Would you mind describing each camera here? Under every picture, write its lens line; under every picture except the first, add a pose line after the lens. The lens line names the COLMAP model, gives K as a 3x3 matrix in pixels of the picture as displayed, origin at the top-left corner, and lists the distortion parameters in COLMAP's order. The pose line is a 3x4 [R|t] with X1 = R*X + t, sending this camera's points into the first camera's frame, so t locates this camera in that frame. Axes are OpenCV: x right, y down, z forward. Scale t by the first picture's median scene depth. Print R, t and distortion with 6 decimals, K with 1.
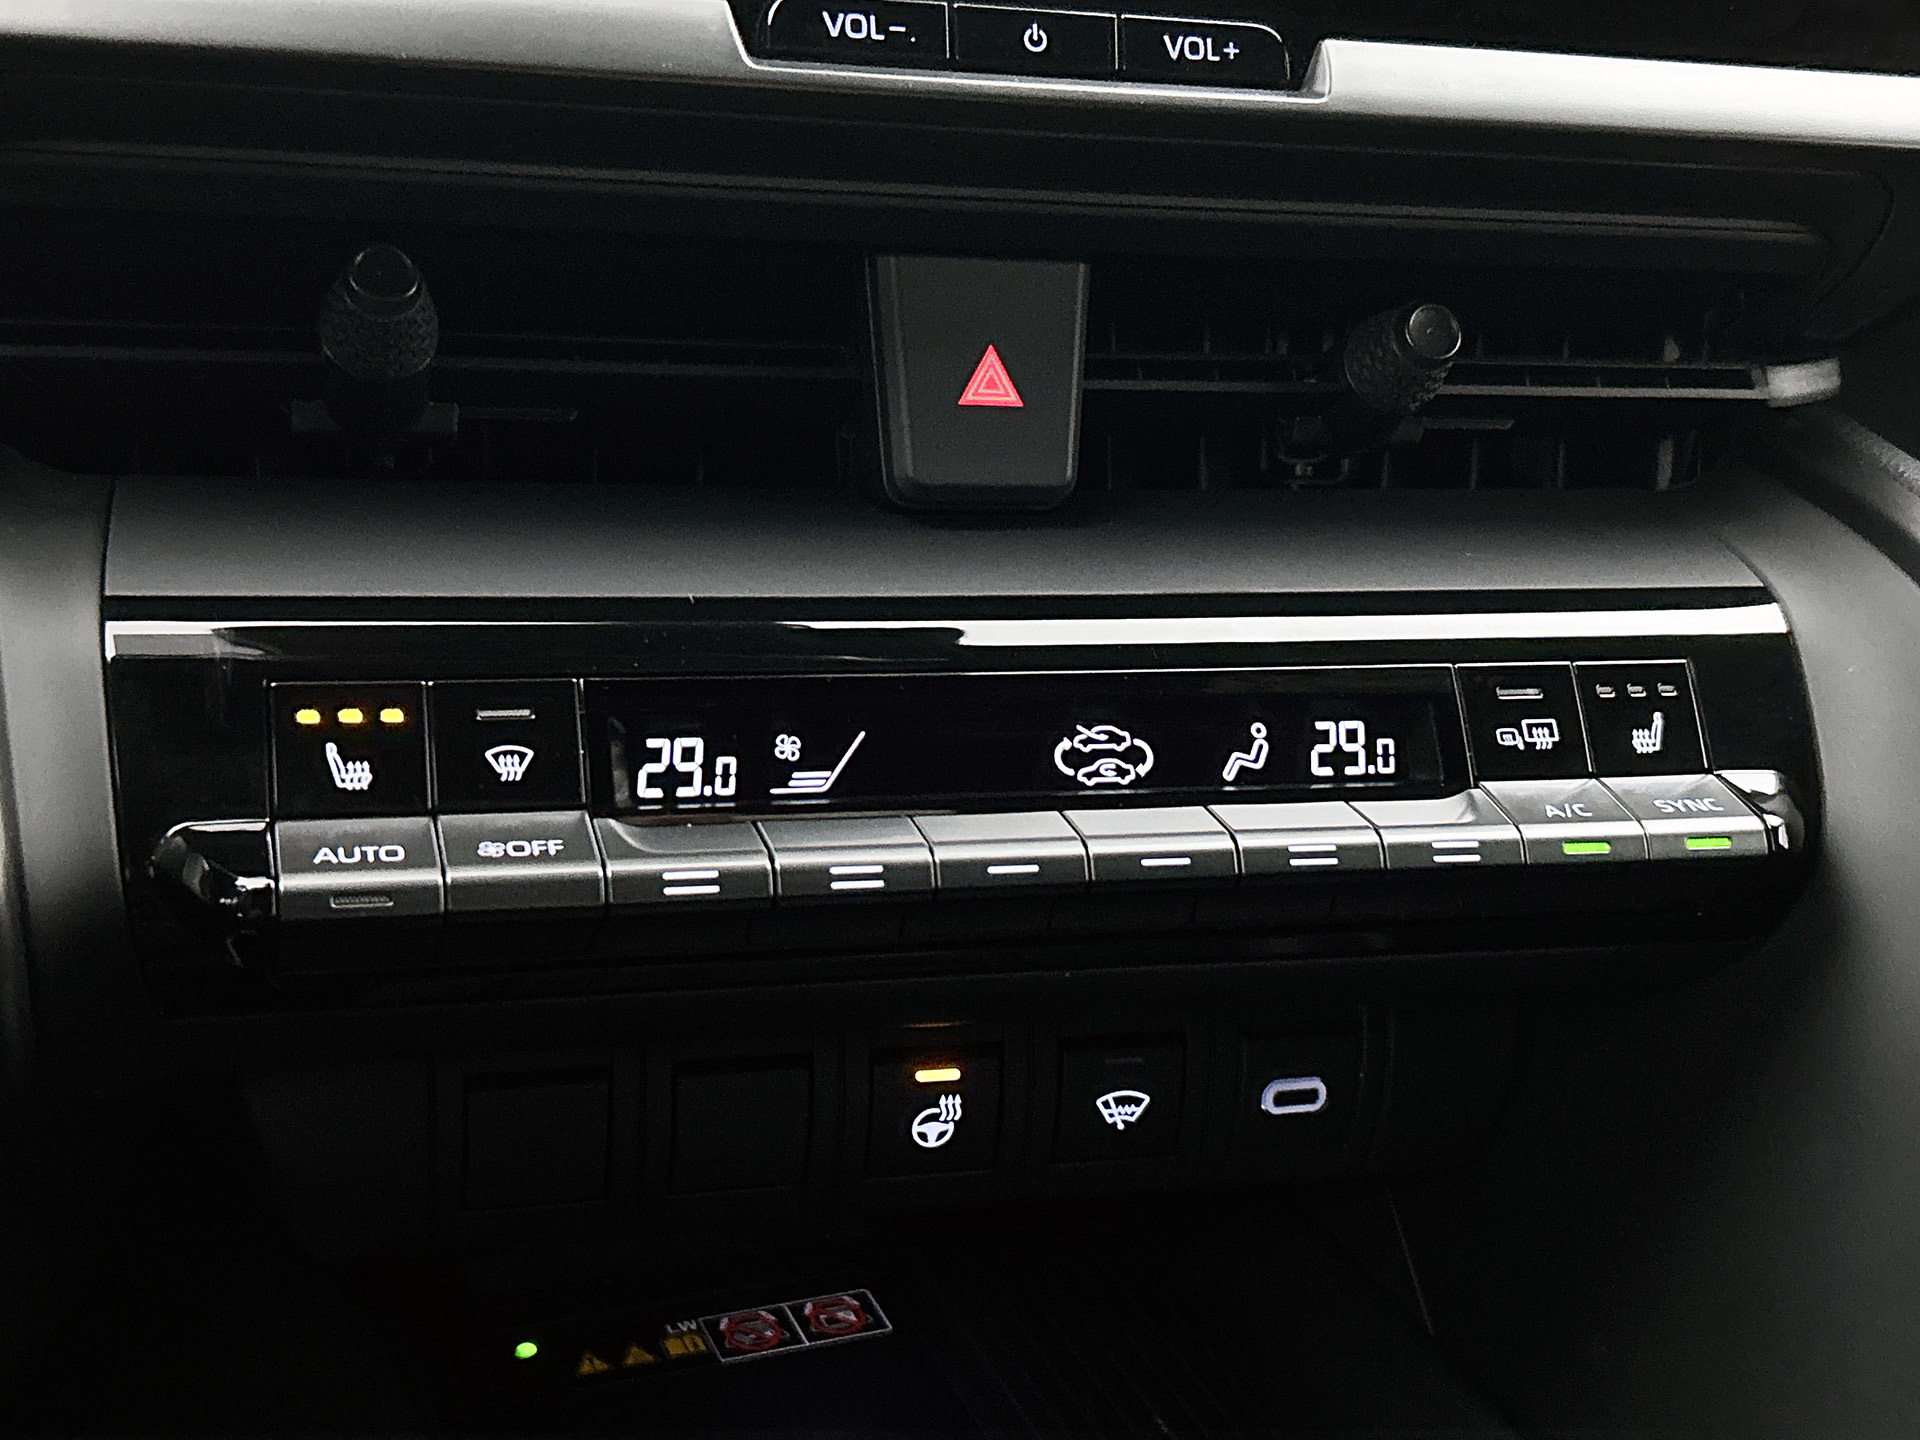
lens RADIAL K [[2423.0, 0, 957.2], [0, 2423.0, 745.5], [0, 0, 1]] dist [0.286438, -0.990085]
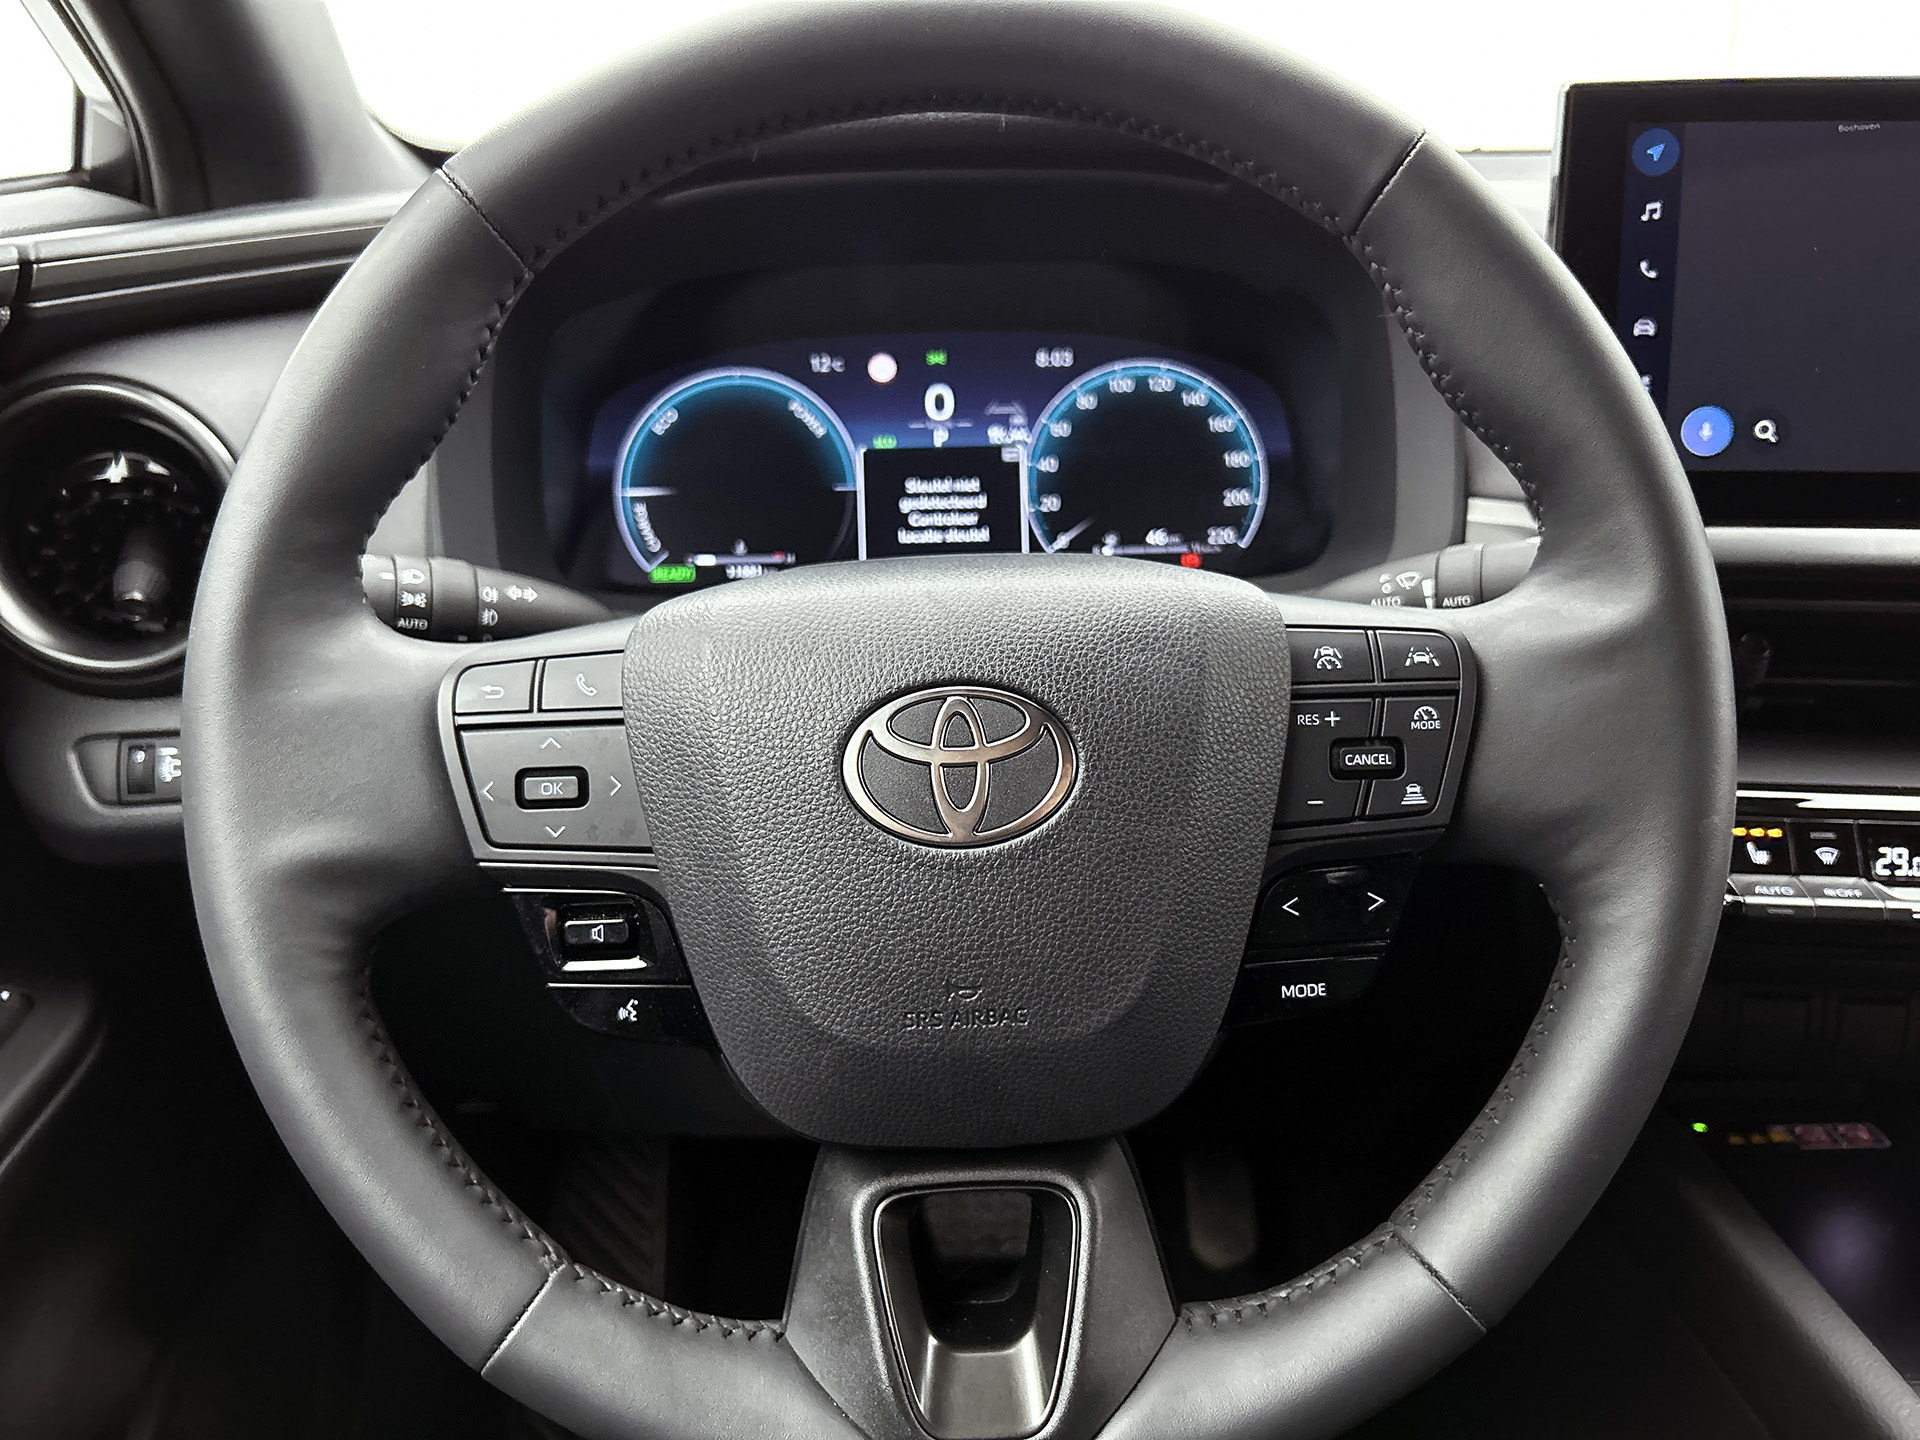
lens RADIAL K [[1471.5, 0, 961.8], [0, 1471.5, 739.1], [0, 0, 1]] dist [0.020902, -0.008608]
pose [[0.915224, 0.027814, -0.401985, -0.346969], [-0.049756, 0.997781, -0.044245, -0.000415], [0.399862, 0.060495, 0.914577, -0.601472]]
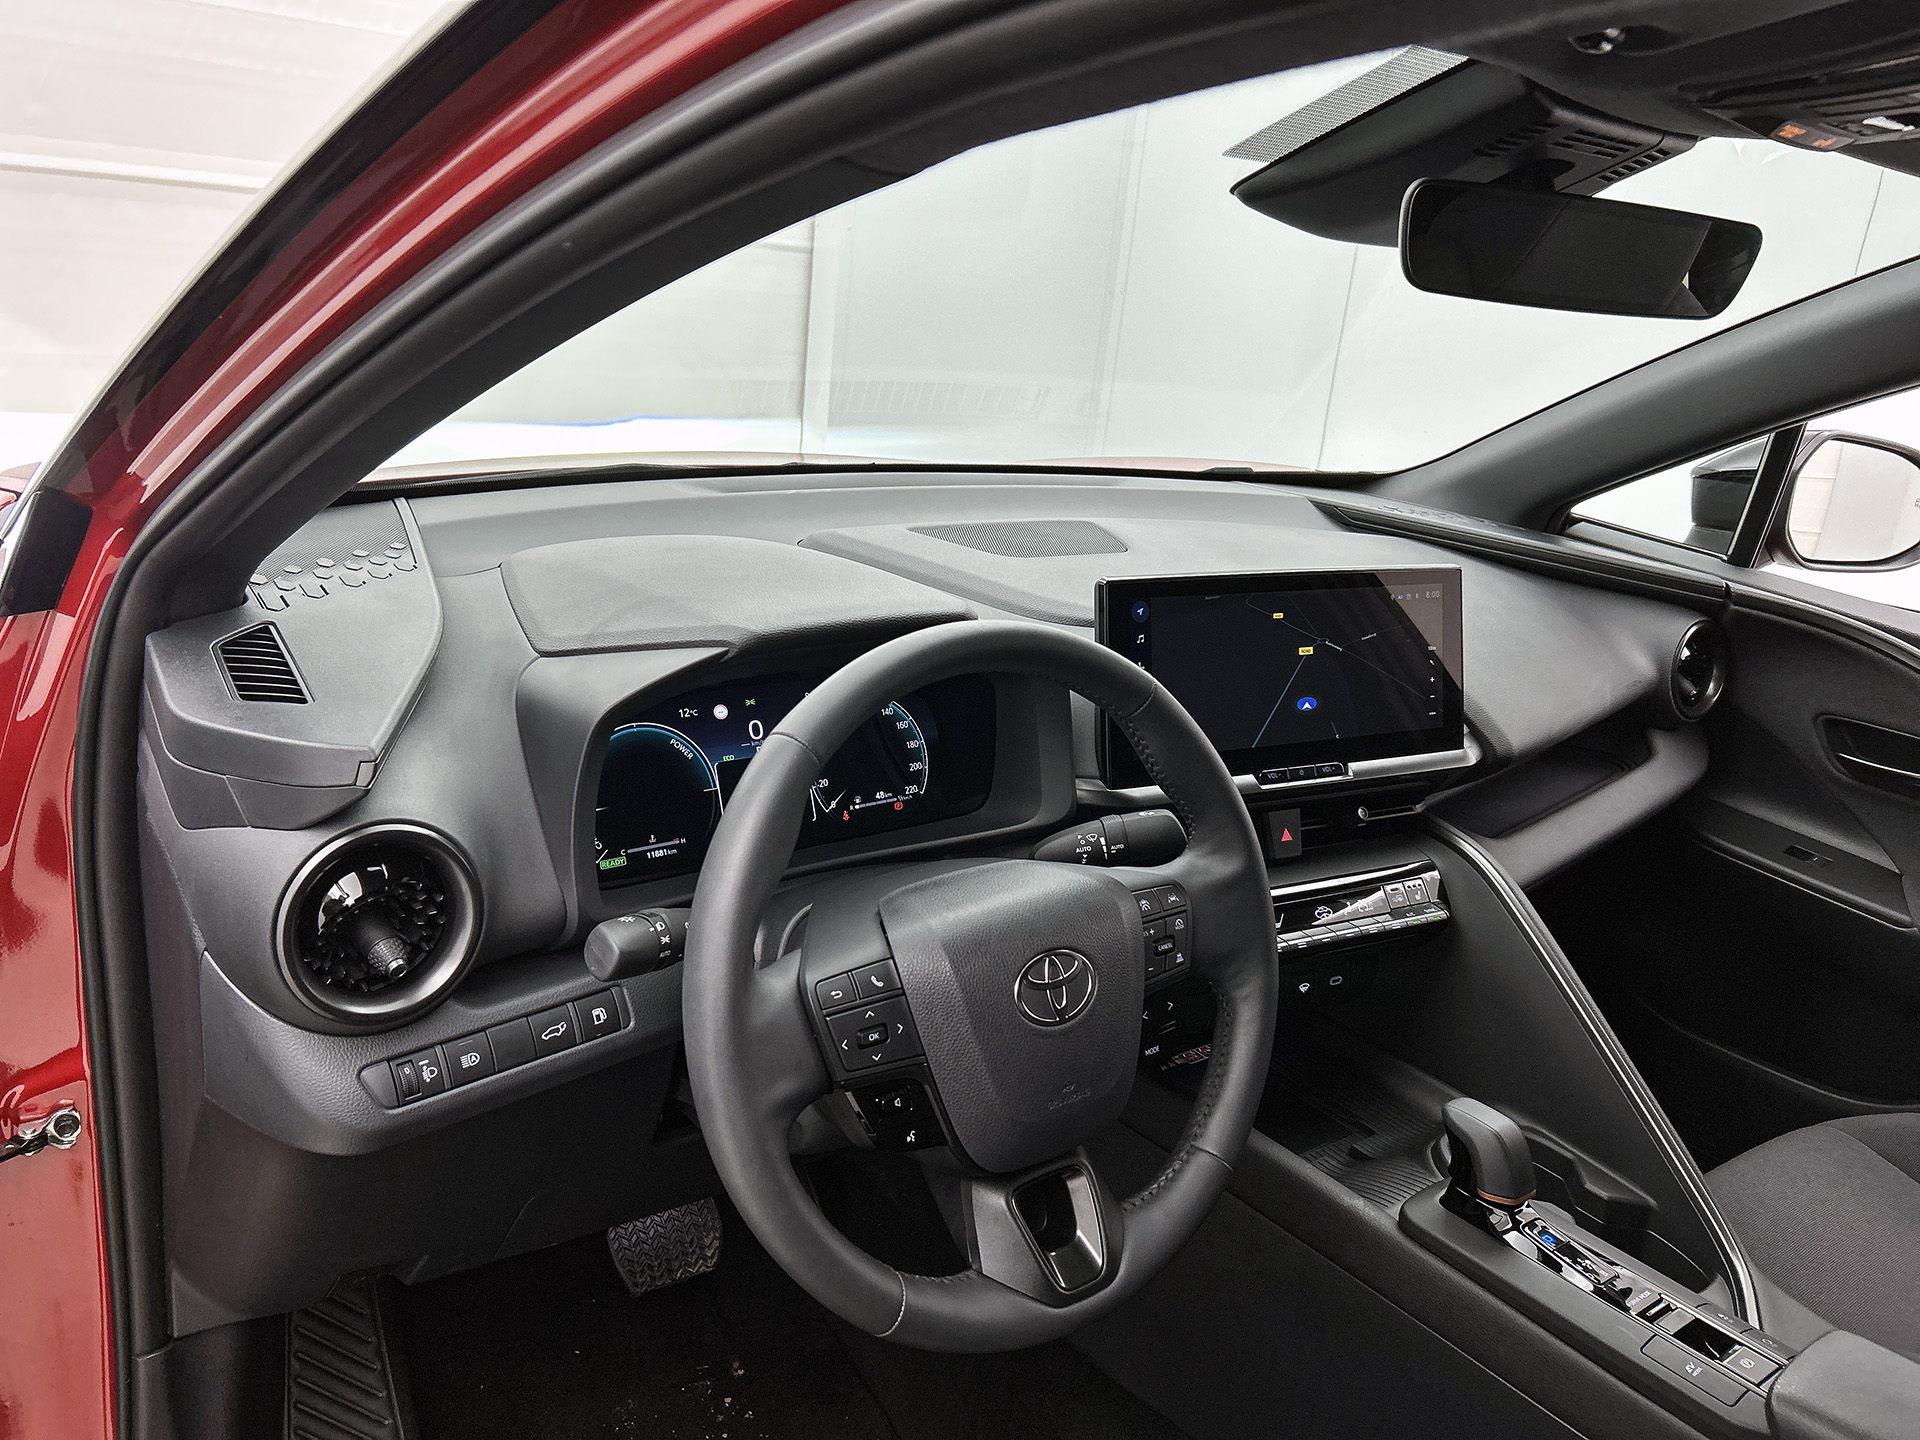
lens RADIAL K [[1443.2, 0, 940.2], [0, 1443.2, 710.7], [0, 0, 1]] dist [0.068010, -0.002401]
pose [[0.978951, -0.082519, 0.186668, -1.218627], [0.094007, 0.994131, -0.053535, -0.317549], [-0.181155, 0.069957, 0.980963, -1.766353]]
